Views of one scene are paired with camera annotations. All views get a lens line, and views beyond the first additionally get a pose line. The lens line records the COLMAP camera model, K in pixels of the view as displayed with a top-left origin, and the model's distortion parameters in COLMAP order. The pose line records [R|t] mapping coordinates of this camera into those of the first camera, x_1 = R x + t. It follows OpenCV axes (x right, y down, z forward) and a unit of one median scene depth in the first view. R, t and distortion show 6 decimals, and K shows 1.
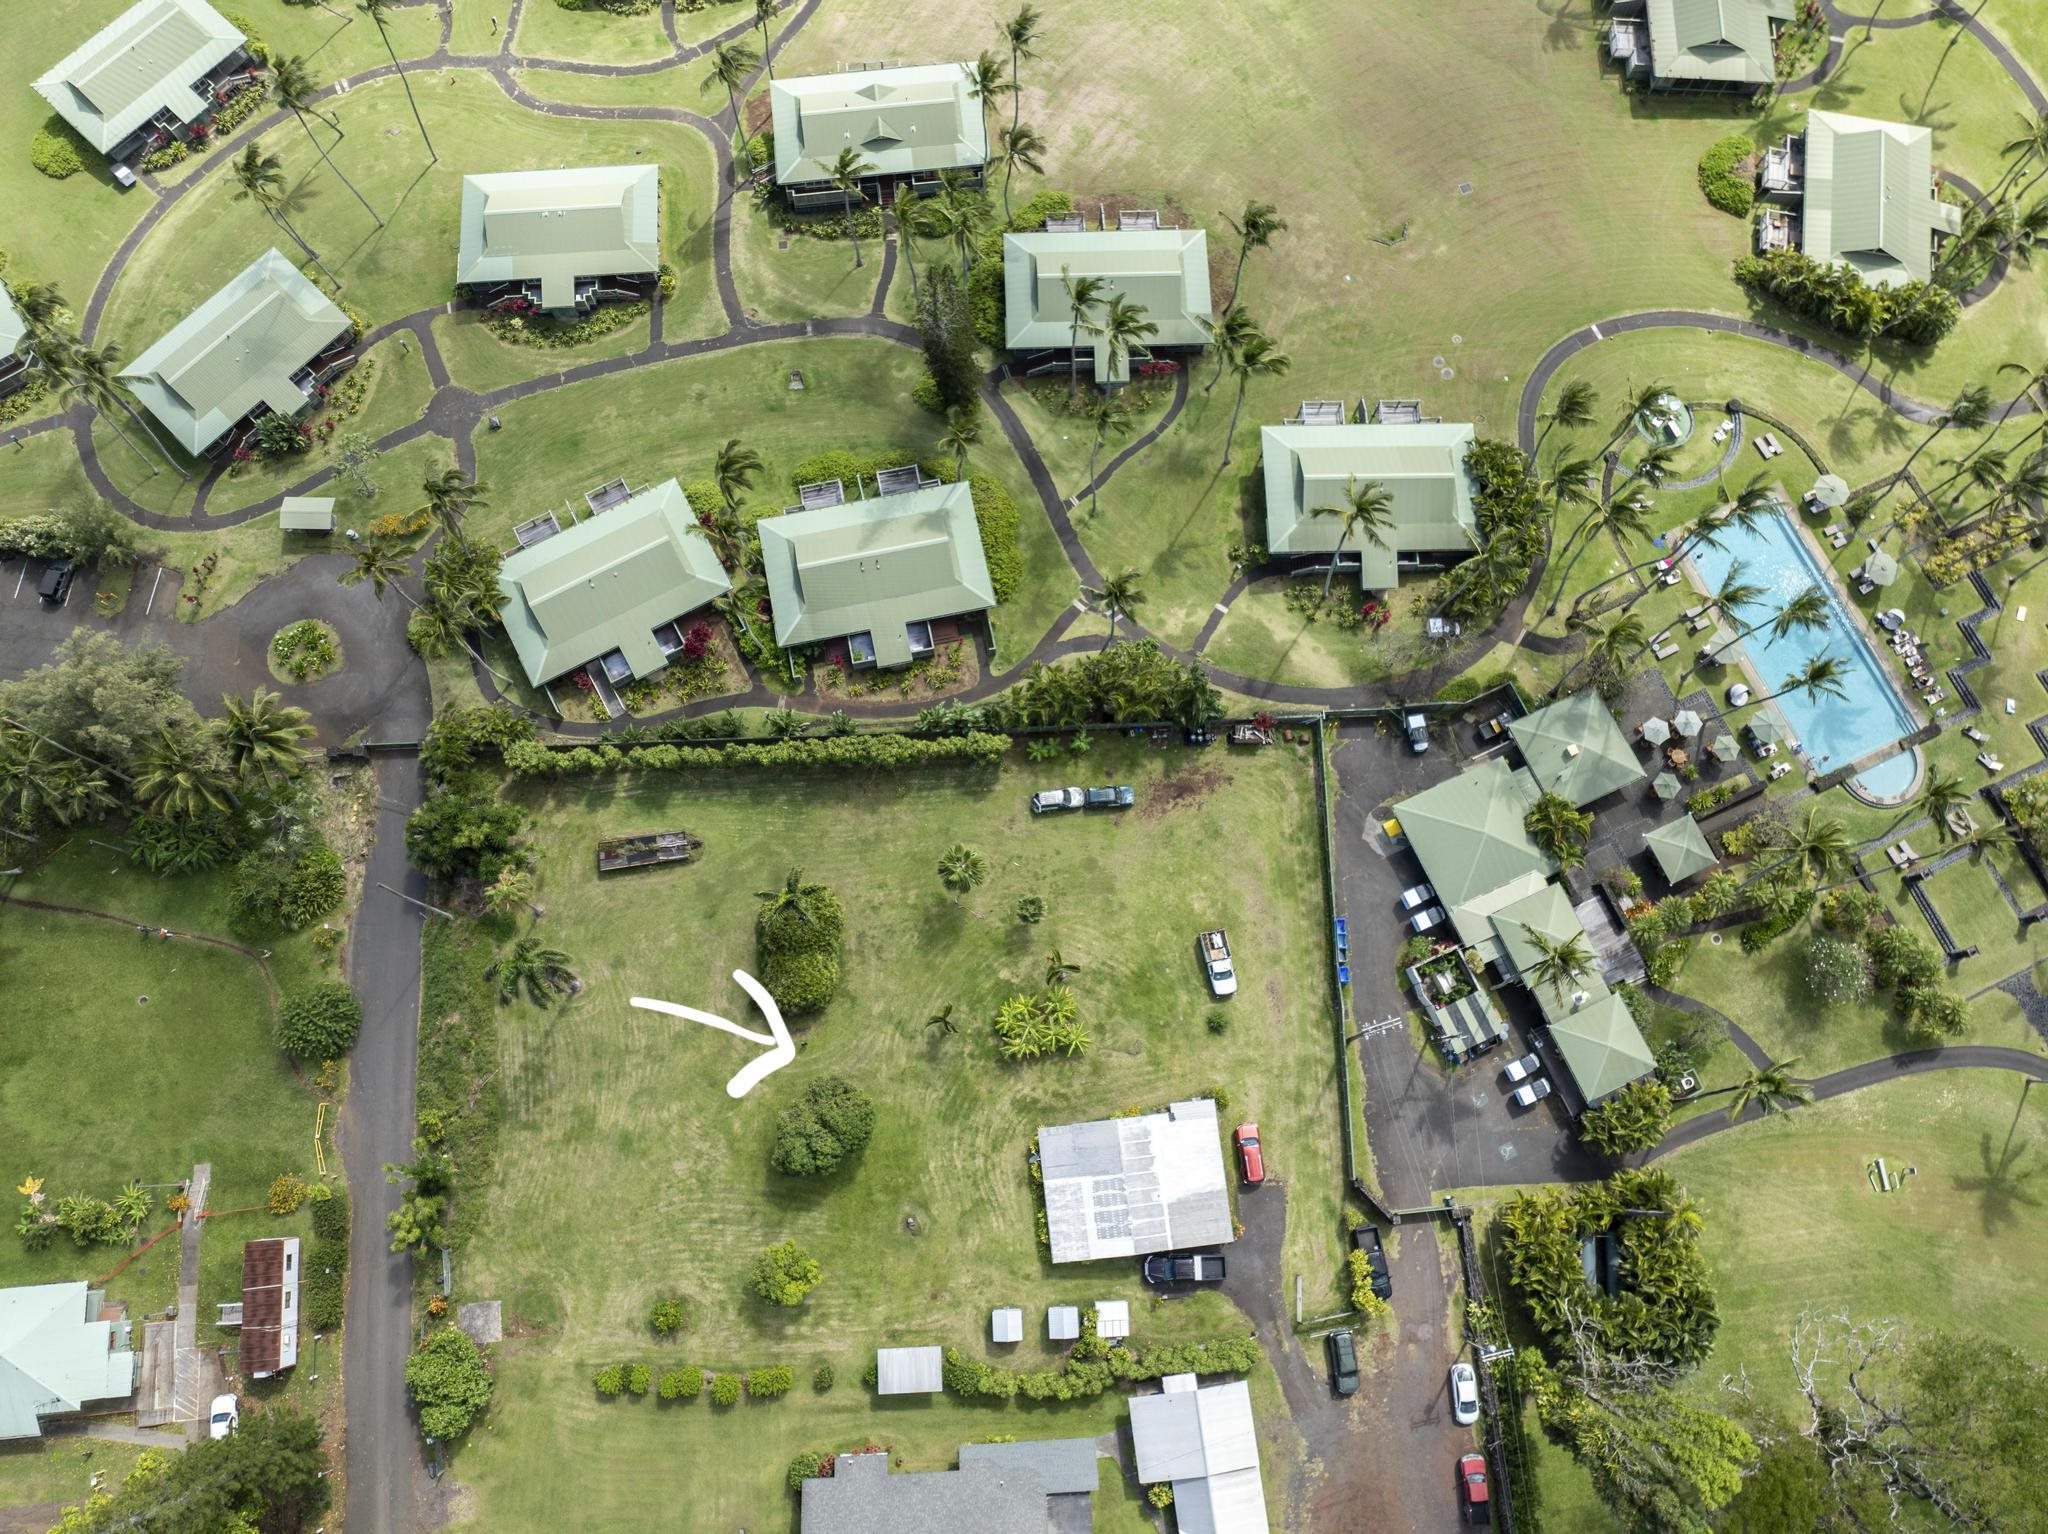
lens RADIAL K [[1449.4, 0, 1019.3], [0, 1449.4, 761.7], [0, 0, 1]] dist [-0.048990, 0.013927]
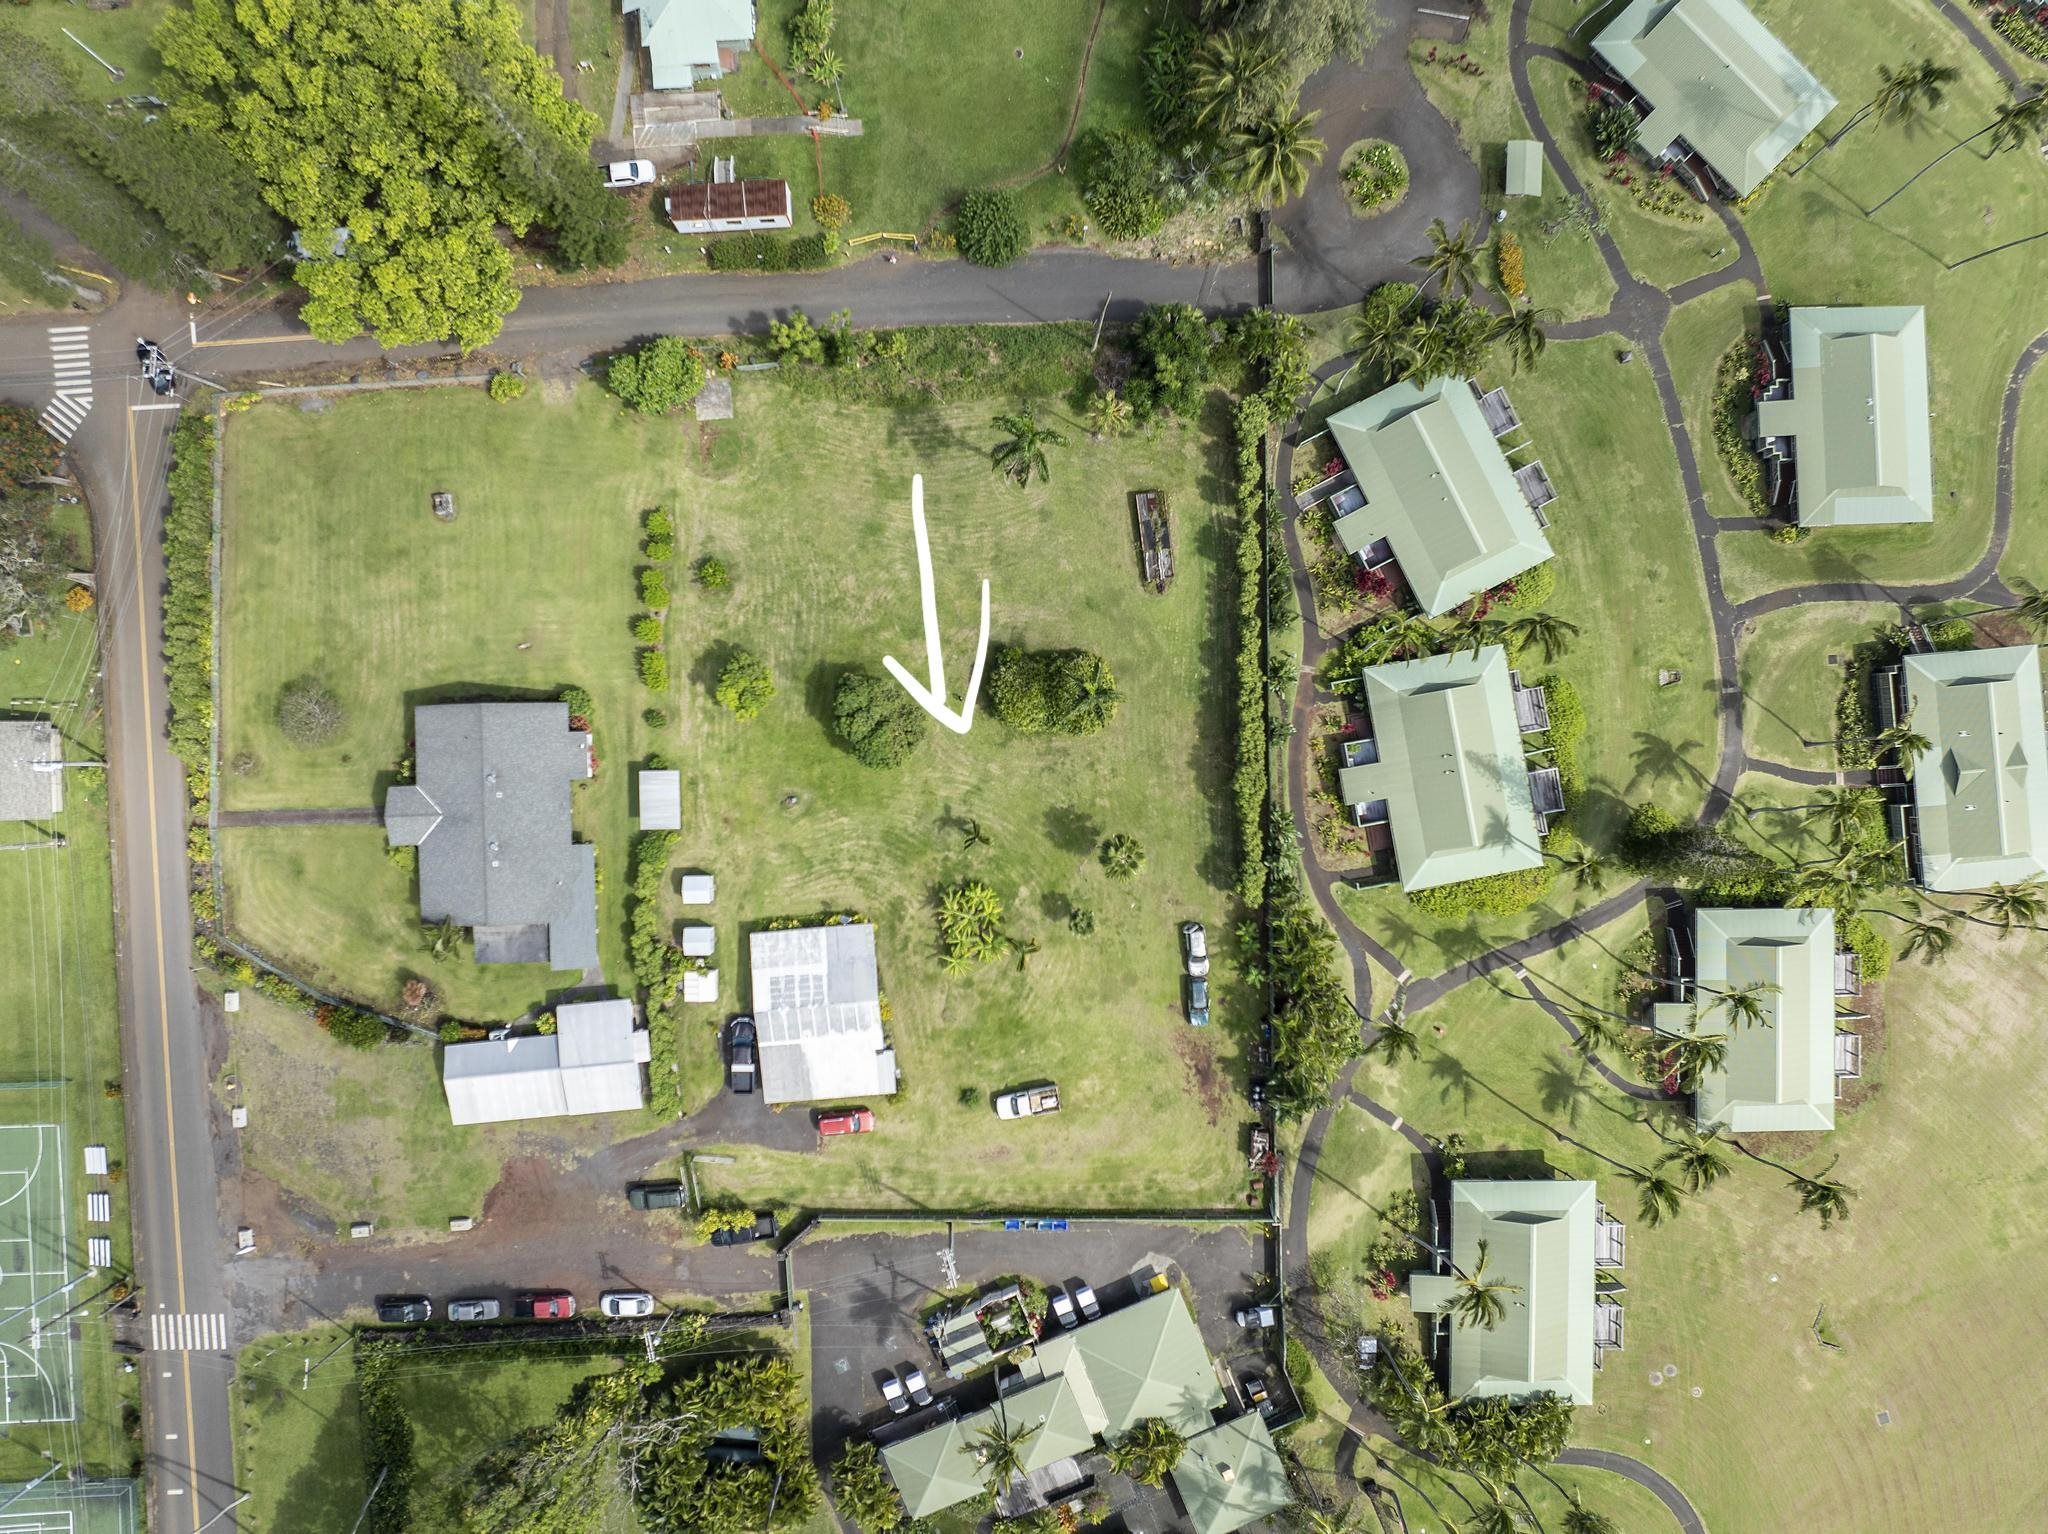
lens RADIAL K [[1449.4, 0, 1020.8], [0, 1449.4, 761.3], [0, 0, 1]] dist [-0.048990, 0.013927]
pose [[-0.026878, 0.999568, -0.011902, -0.089694], [-0.970365, -0.023229, 0.240525, -0.094571], [0.240145, 0.018014, 0.970570, 0.002191]]
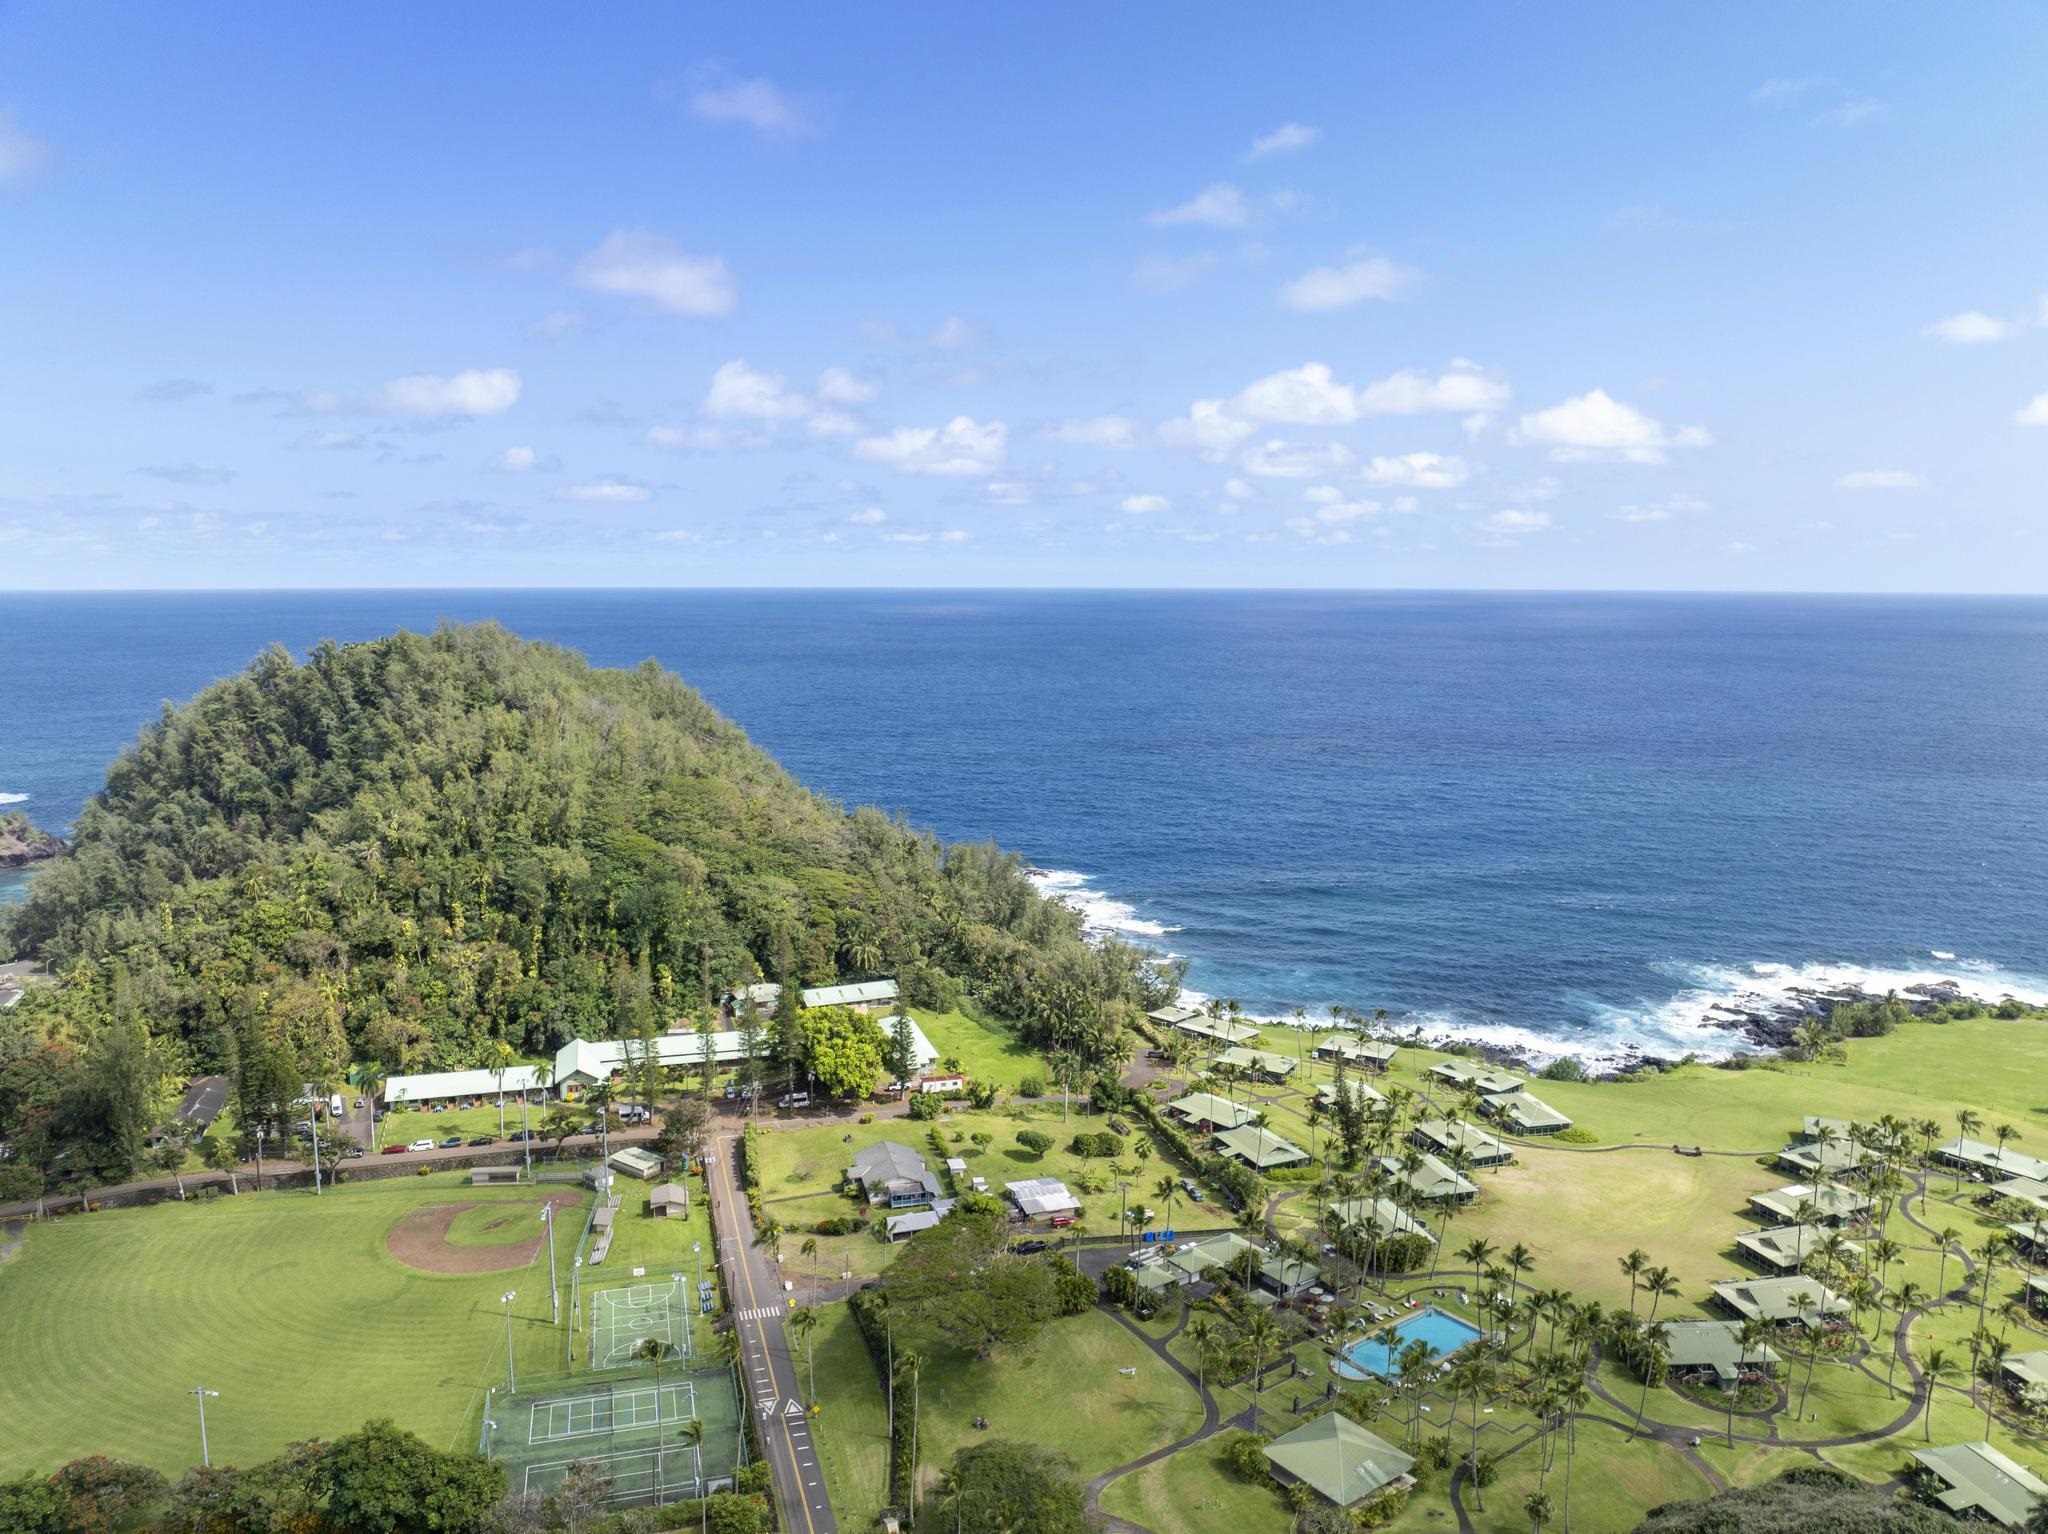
lens RADIAL K [[1449.4, 0, 1020.6], [0, 1449.4, 766.4], [0, 0, 1]] dist [-0.048990, 0.013927]
pose [[0.199891, 0.112696, -0.973316, 2.227767], [-0.950003, 0.265480, -0.164364, 0.499788], [0.239873, 0.957507, 0.160129, -0.098567]]
